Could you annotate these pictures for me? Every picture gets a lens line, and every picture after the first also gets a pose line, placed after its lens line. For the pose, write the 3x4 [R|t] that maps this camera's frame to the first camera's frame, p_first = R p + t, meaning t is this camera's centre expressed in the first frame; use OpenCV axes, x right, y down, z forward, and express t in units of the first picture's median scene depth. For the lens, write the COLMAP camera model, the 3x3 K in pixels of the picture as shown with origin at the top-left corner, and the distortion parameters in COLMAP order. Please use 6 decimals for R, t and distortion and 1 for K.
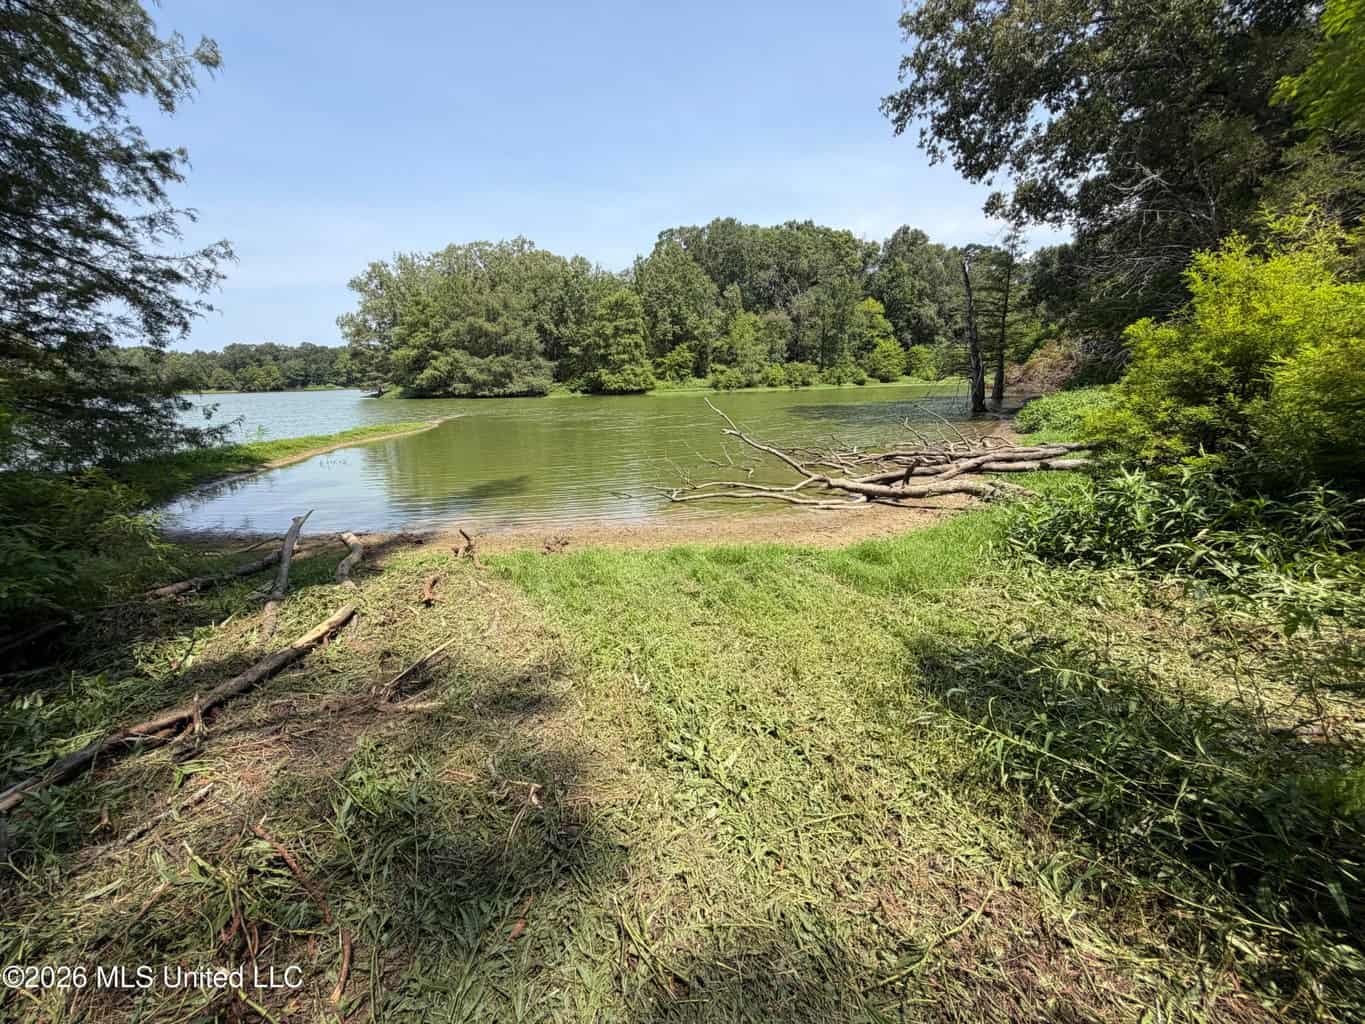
lens RADIAL K [[549.0, 0, 683.1], [0, 549.0, 510.5], [0, 0, 1]] dist [0.001999, 0.000147]
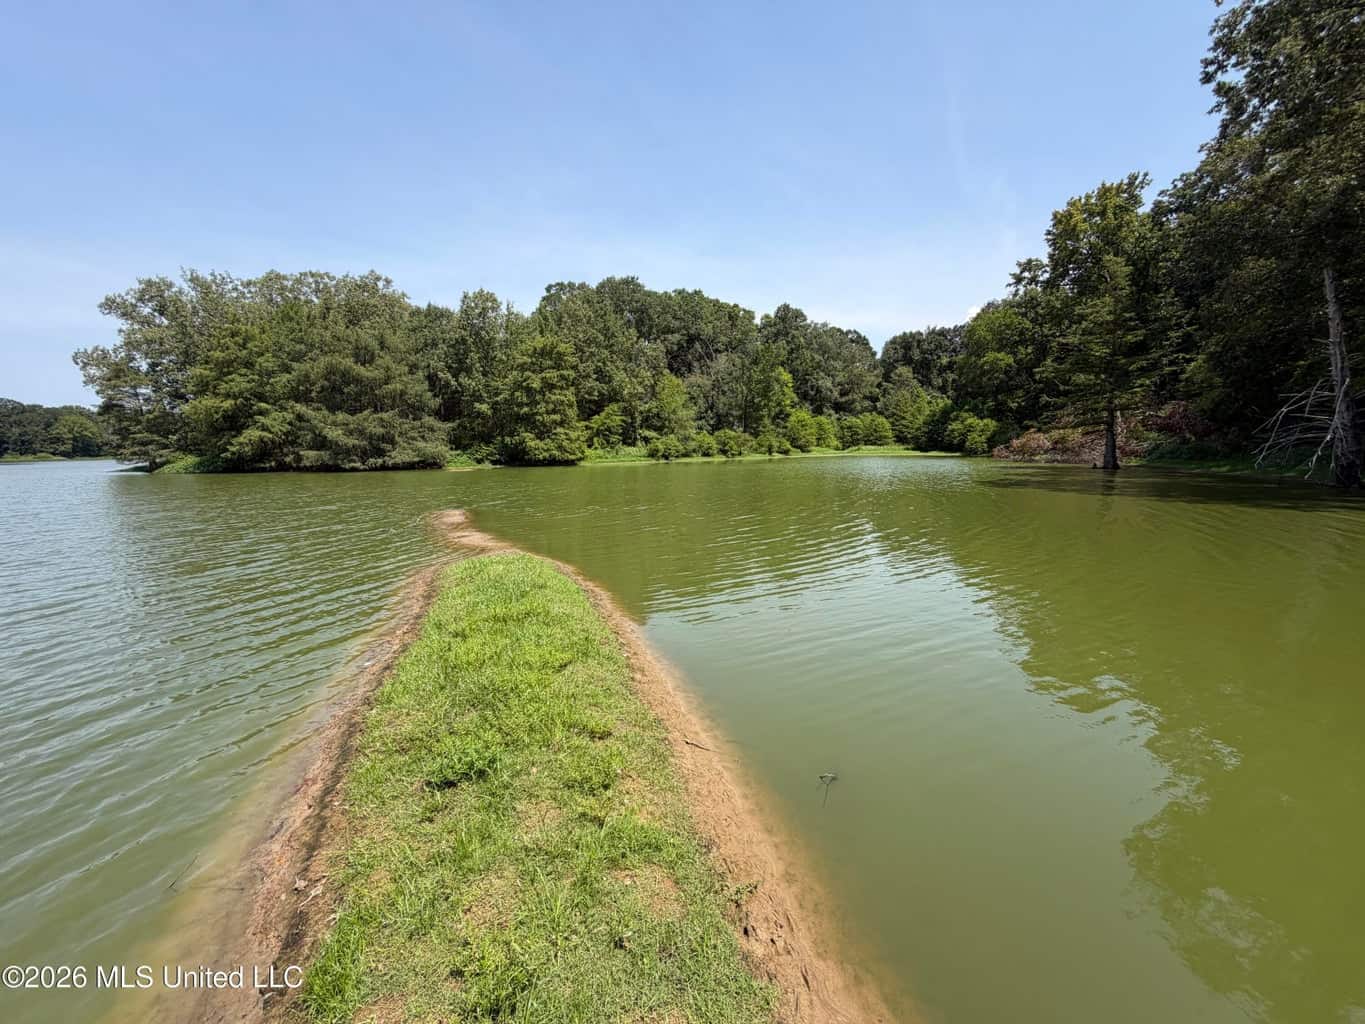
lens RADIAL K [[549.0, 0, 682.1], [0, 549.0, 509.4], [0, 0, 1]] dist [0.001999, 0.000147]
pose [[0.955308, -0.027247, 0.294353, -0.151593], [0.064686, 0.990879, -0.118215, -0.045504], [-0.288447, 0.131973, 0.948357, 0.214623]]
